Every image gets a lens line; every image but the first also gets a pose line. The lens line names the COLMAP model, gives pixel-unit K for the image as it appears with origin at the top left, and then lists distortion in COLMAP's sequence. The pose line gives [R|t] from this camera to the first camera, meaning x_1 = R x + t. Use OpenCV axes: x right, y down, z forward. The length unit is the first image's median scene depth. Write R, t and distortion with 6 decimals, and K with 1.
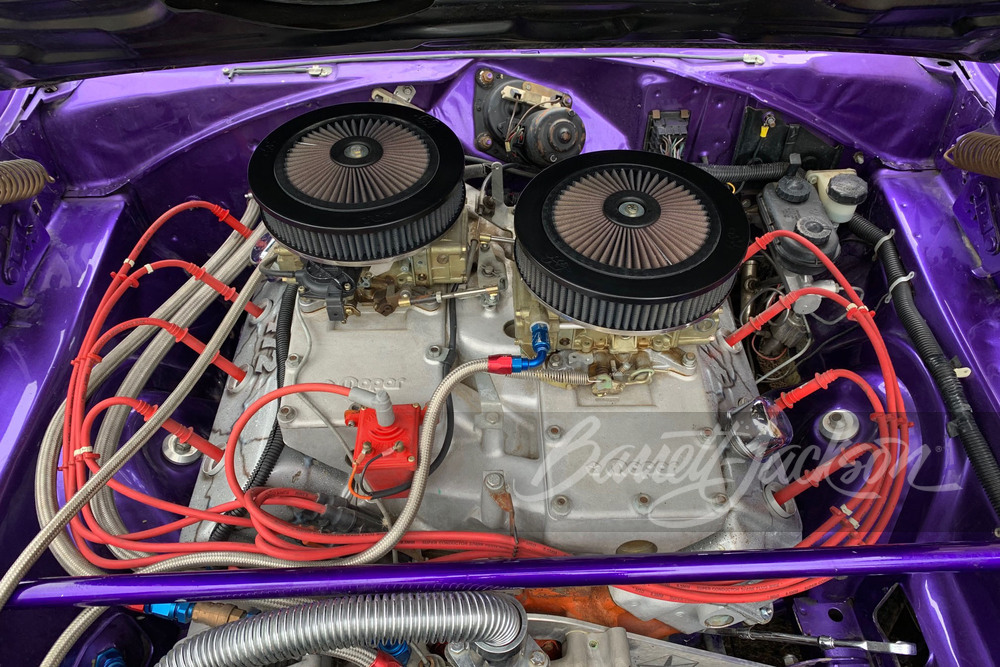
lens RADIAL K [[745.2, 0, 500.0], [0, 745.2, 333.5], [0, 0, 1]] dist [0.034467, -0.000252]
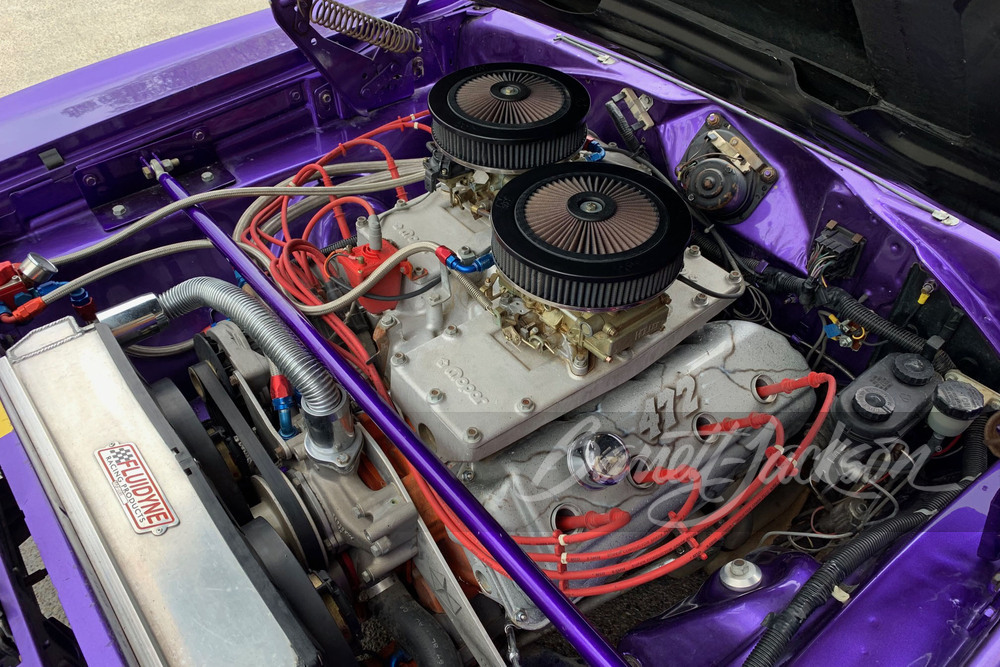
lens RADIAL K [[745.2, 0, 500.0], [0, 745.2, 333.5], [0, 0, 1]] dist [0.034467, -0.000252]
pose [[0.612577, 0.560768, -0.557036, 0.593340], [-0.598856, 0.789233, 0.135953, -0.058208], [0.515869, 0.250303, 0.819285, 0.014088]]
